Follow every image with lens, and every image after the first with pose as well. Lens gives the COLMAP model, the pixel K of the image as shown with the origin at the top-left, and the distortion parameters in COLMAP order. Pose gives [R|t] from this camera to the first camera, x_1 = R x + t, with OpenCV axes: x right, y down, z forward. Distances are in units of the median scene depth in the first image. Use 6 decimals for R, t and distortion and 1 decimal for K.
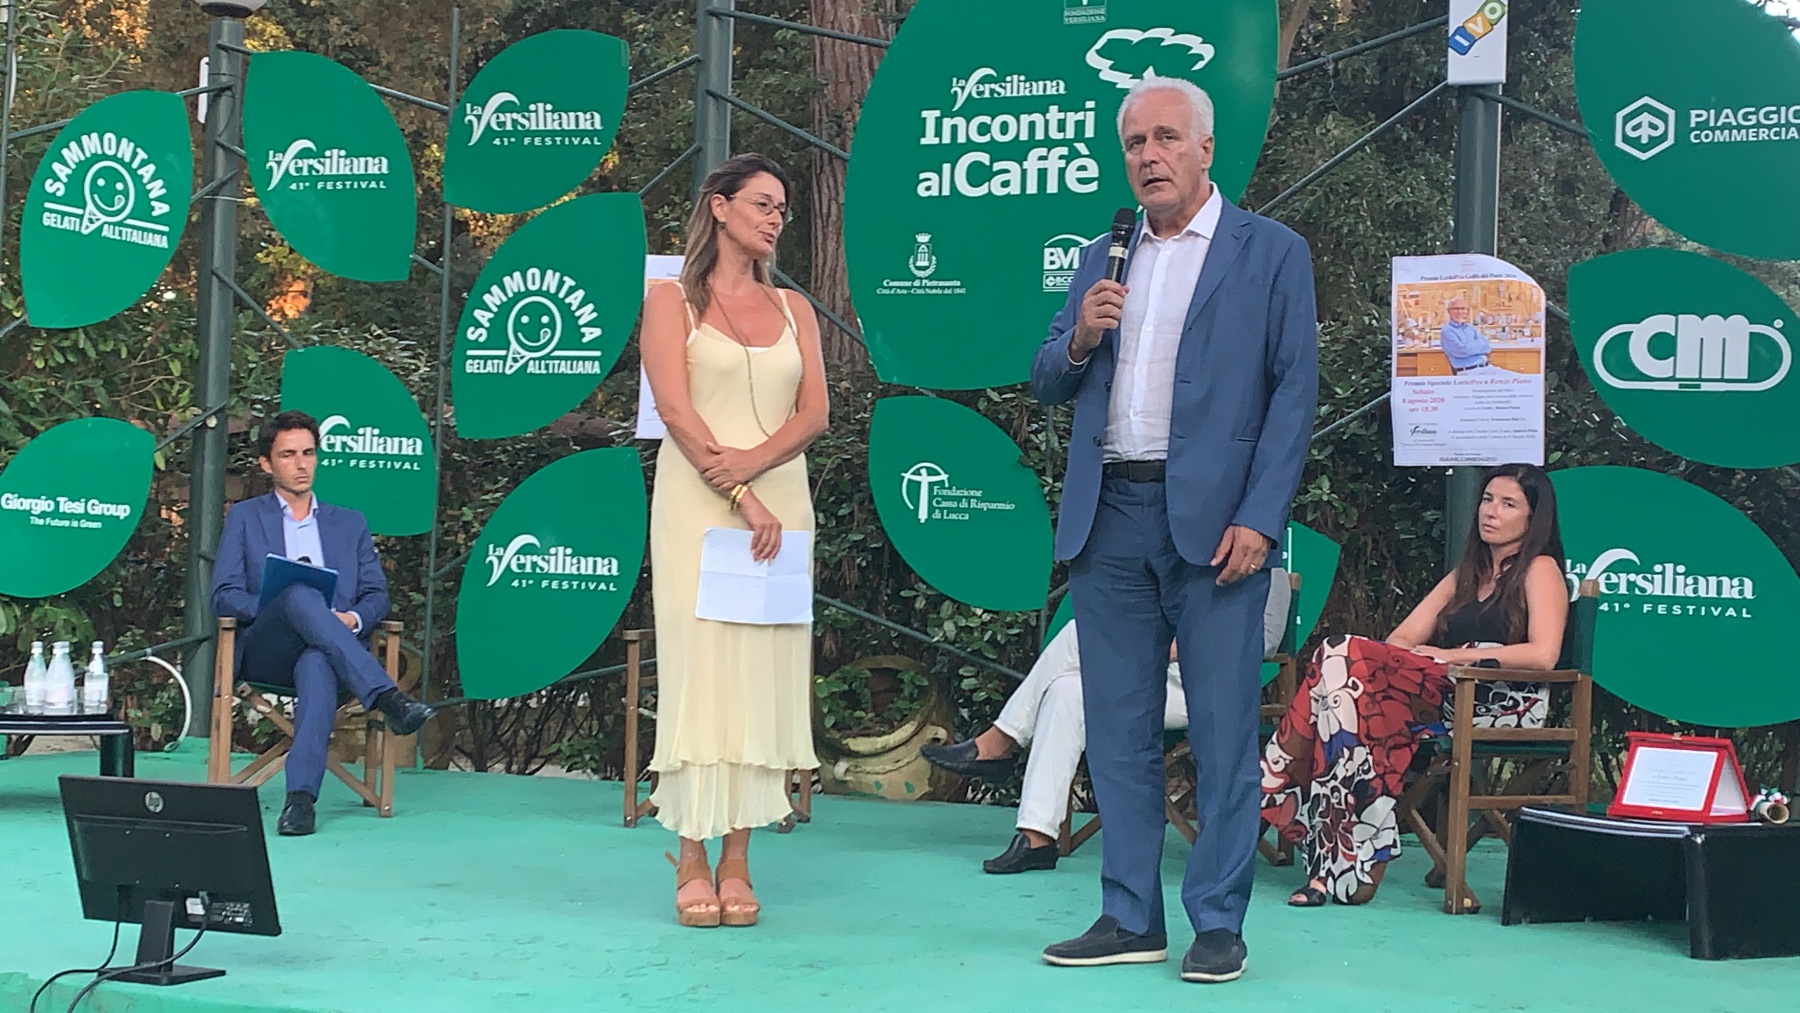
lens RADIAL K [[2624.0, 0, 943.4], [0, 2624.0, 479.9], [0, 0, 1]] dist [0.264622, -1.214028]
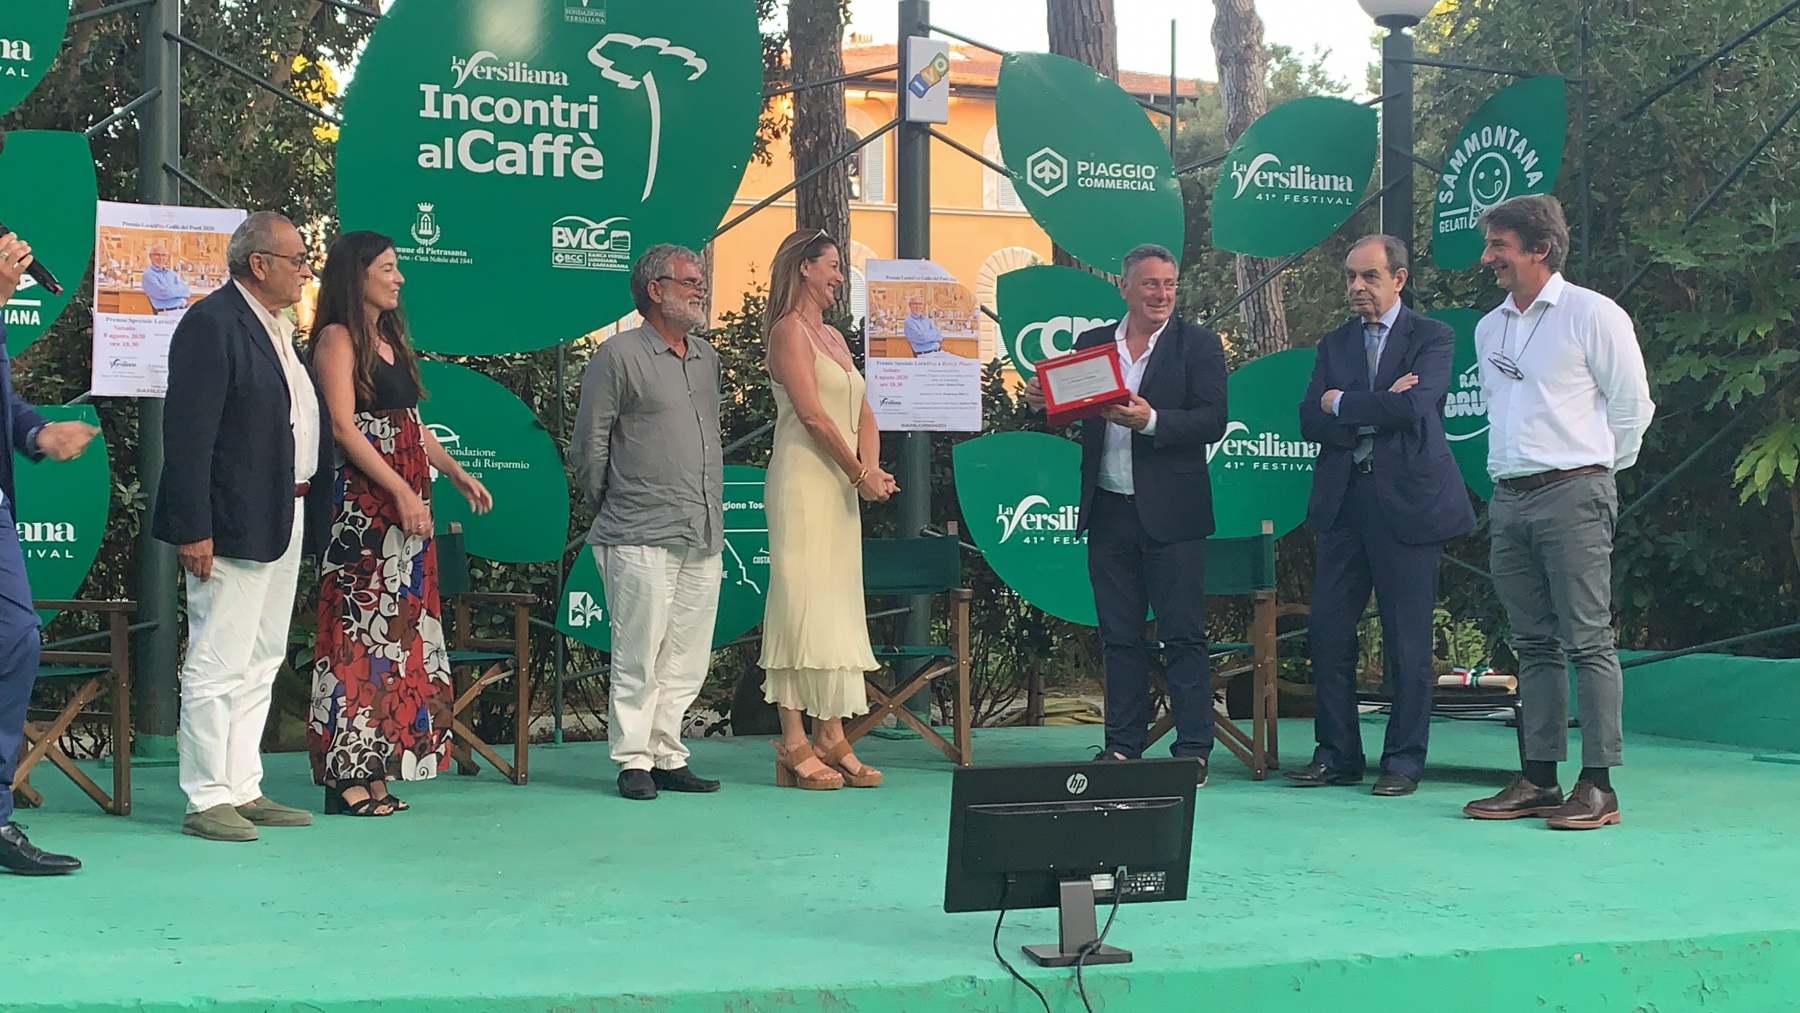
lens RADIAL K [[2222.5, 0, 905.4], [0, 2222.5, 503.1], [0, 0, 1]] dist [0.242774, -0.808368]
pose [[0.729074, -0.021401, 0.684100, -0.487319], [-0.006107, 0.999268, 0.037768, -0.010094], [-0.684407, -0.031714, 0.728410, 0.222271]]
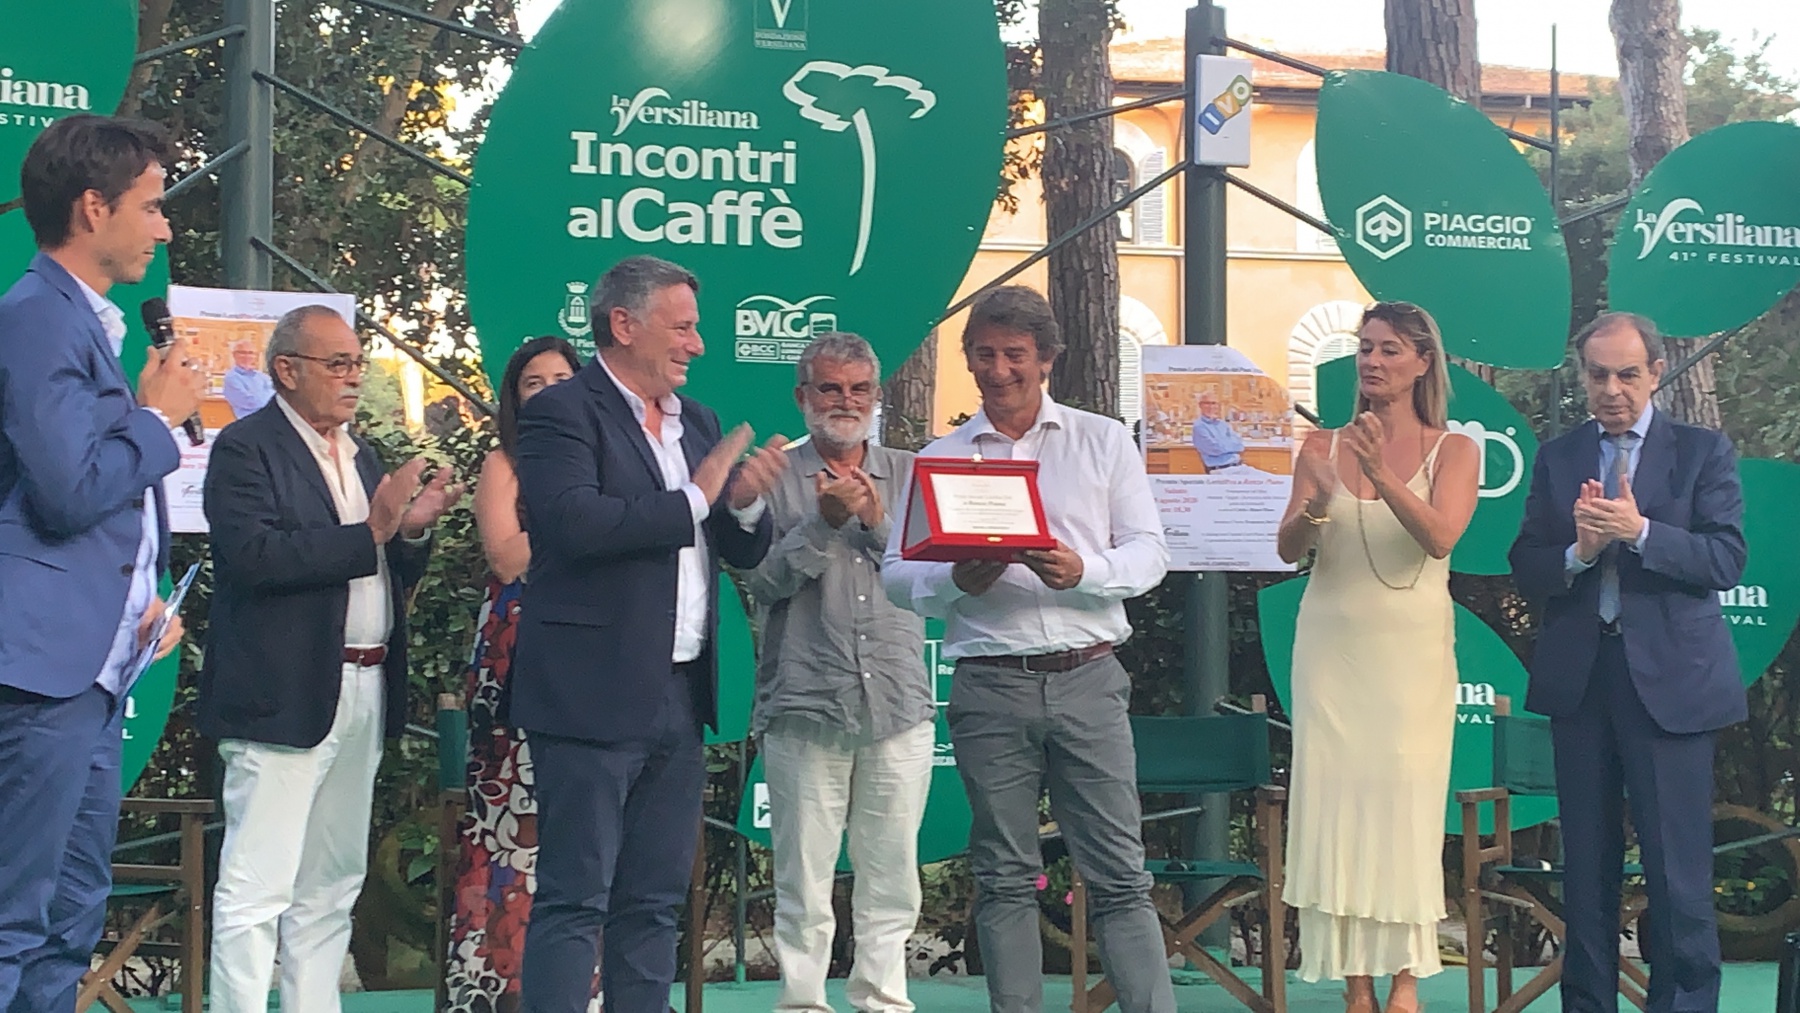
lens RADIAL K [[3146.6, 0, 945.6], [0, 3146.6, 499.6], [0, 0, 1]] dist [0.203664, -0.478484]
pose [[0.784098, 0.009077, 0.620571, -0.530398], [-0.004179, 0.999948, -0.009346, -0.018292], [-0.620623, 0.004735, 0.784095, 0.168391]]
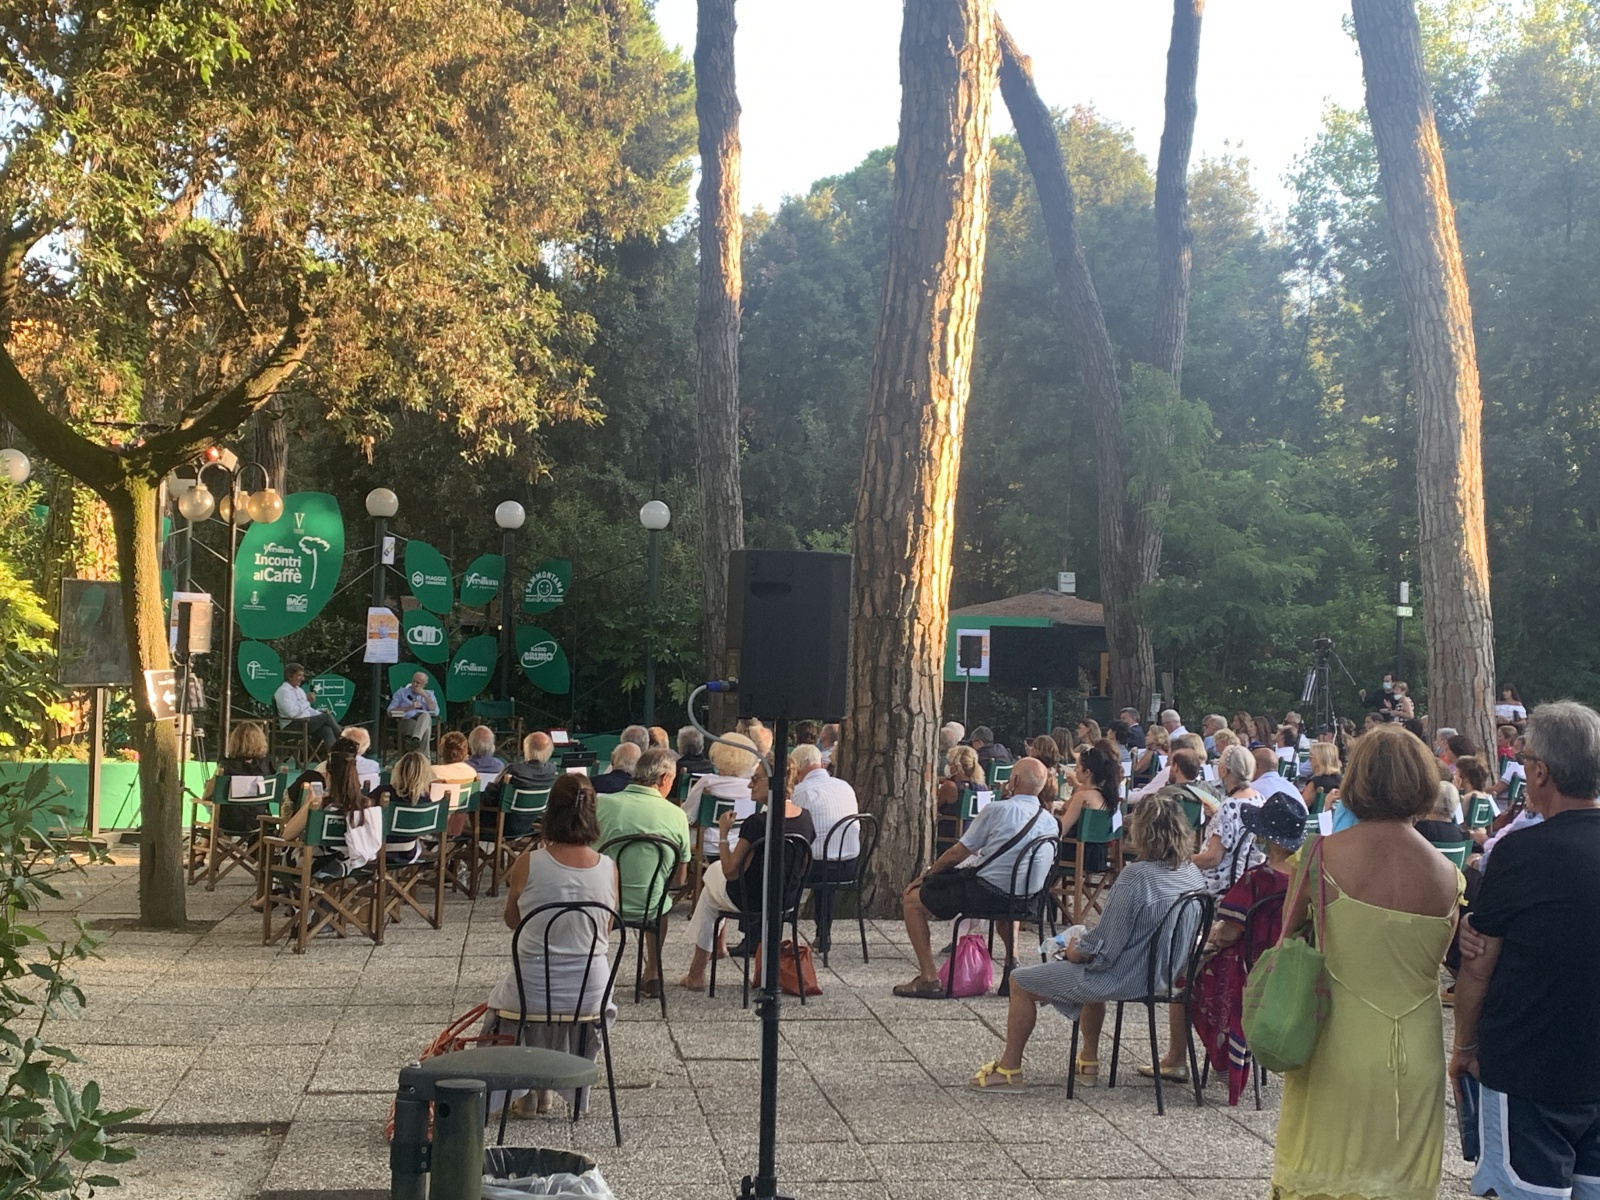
lens RADIAL K [[2190.8, 0, 800.0], [0, 2190.8, 600.0], [0, 0, 1]] dist [0.228229, -0.011054]
pose [[0.231837, -0.001211, 0.972754, -2.579245], [-0.065993, 0.997676, 0.016971, -0.176941], [-0.970513, -0.068130, 0.231219, -0.303502]]
